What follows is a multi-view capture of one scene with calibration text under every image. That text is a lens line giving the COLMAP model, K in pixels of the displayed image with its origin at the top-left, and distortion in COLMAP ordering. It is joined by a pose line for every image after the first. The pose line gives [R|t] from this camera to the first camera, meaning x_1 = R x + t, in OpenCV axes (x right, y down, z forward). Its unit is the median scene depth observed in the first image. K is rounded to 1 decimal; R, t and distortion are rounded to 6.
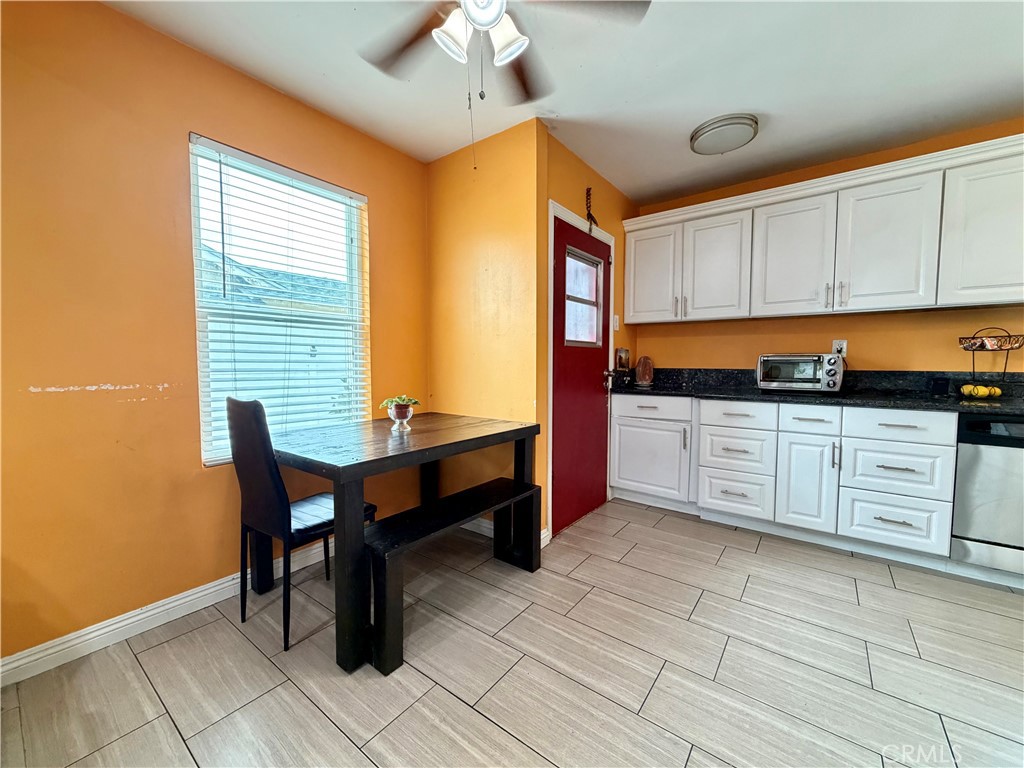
lens RADIAL K [[407.0, 0, 510.6], [0, 407.0, 383.0], [0, 0, 1]] dist [-0.000145, -0.000070]
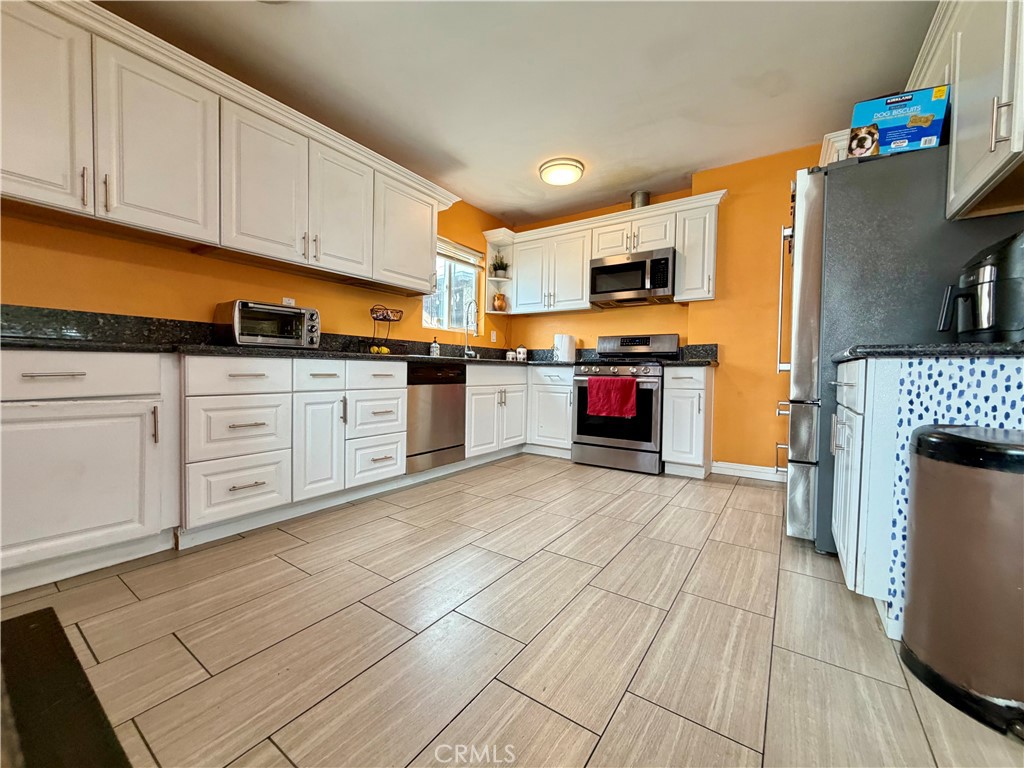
lens RADIAL K [[407.0, 0, 507.4], [0, 407.0, 382.0], [0, 0, 1]] dist [-0.000145, -0.000070]
pose [[-0.040733, -0.032110, 0.998654, -0.184381], [0.036066, 0.998785, 0.033585, 0.083472], [-0.998519, 0.037386, -0.039525, 0.582337]]
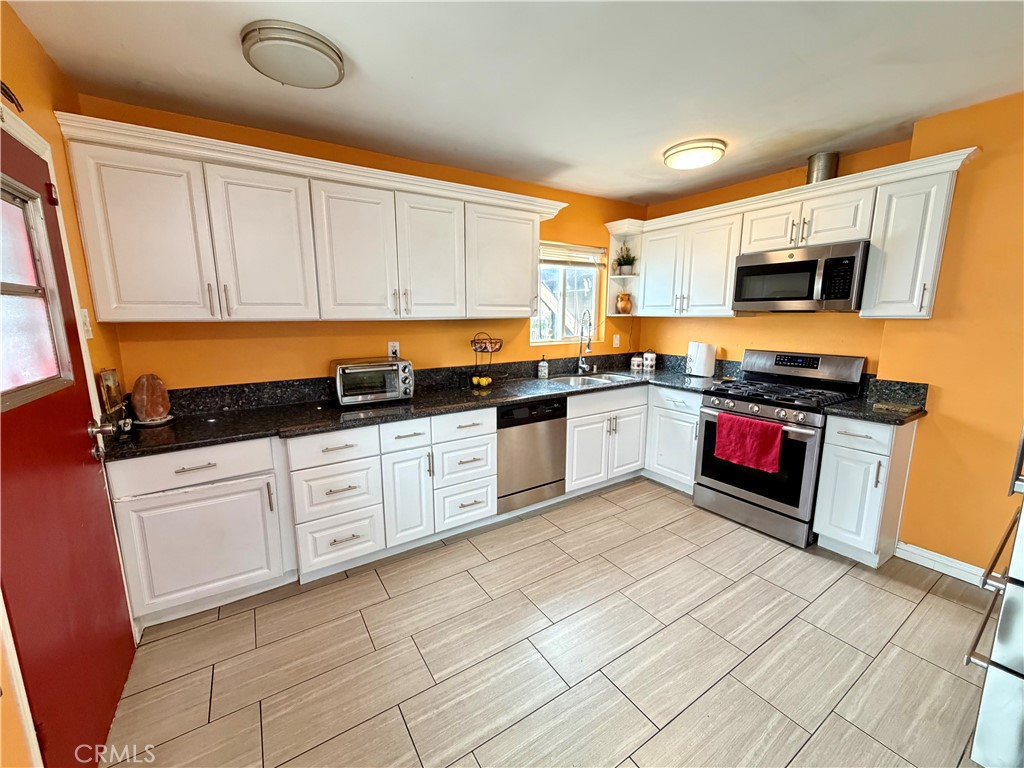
lens RADIAL K [[407.0, 0, 507.3], [0, 407.0, 383.5], [0, 0, 1]] dist [-0.000145, -0.000070]
pose [[0.342139, -0.162545, 0.925484, -0.055080], [0.054833, 0.986700, 0.153025, -0.156313], [-0.938048, -0.001609, 0.346502, 0.415974]]
